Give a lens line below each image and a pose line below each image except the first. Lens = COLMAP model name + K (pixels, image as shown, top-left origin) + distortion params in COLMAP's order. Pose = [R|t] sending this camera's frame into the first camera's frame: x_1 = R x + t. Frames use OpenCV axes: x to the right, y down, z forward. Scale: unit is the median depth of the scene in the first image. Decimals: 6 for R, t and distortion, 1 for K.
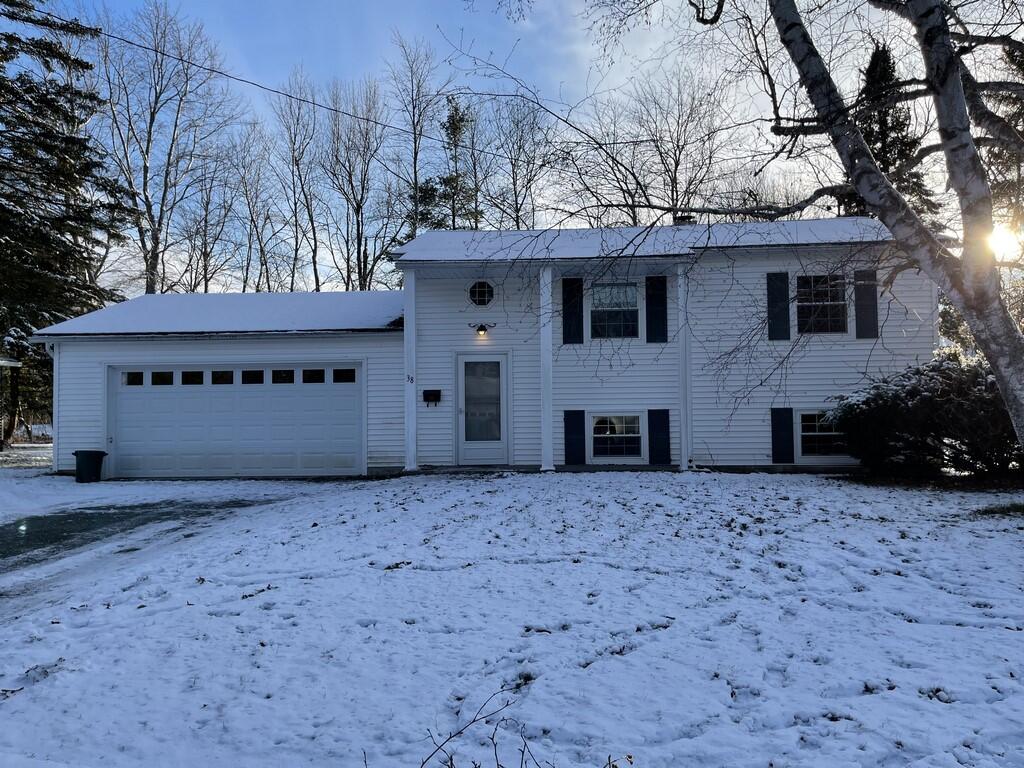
lens RADIAL K [[771.4, 0, 511.2], [0, 771.4, 380.8], [0, 0, 1]] dist [0.051351, -0.036633]
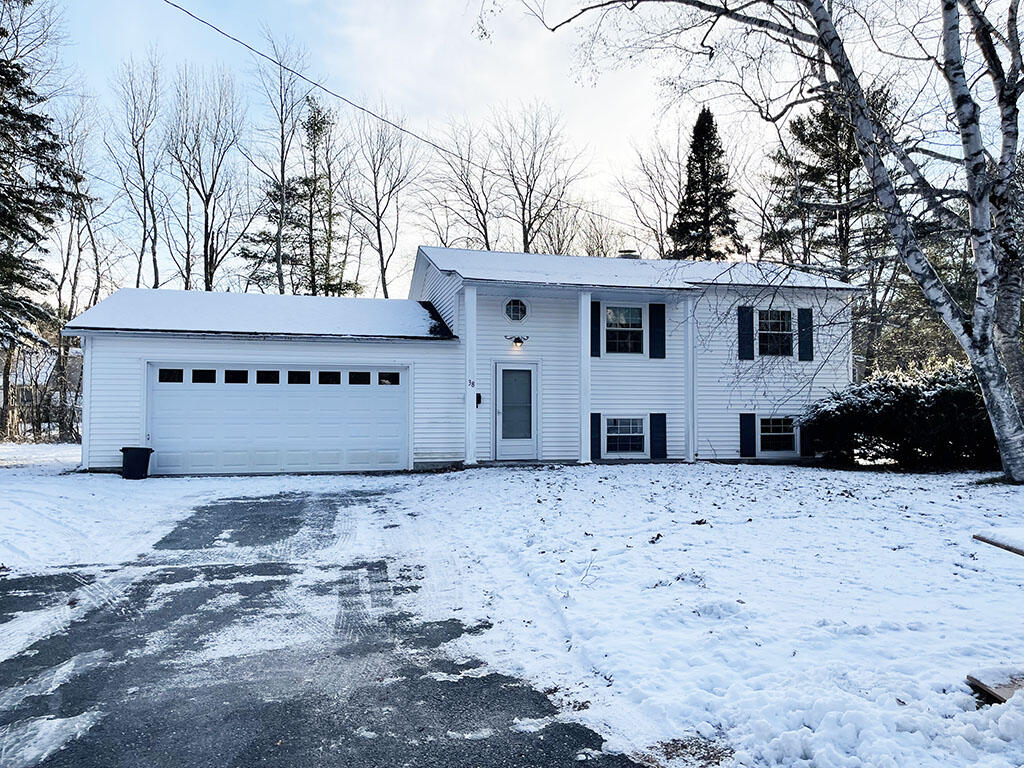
lens RADIAL K [[771.4, 0, 513.6], [0, 771.4, 385.8], [0, 0, 1]] dist [0.051351, -0.036633]
pose [[0.953883, 0.023877, 0.299228, -0.387305], [-0.023642, 0.999711, -0.004406, 0.004455], [-0.299247, -0.002872, 0.954171, -0.091145]]
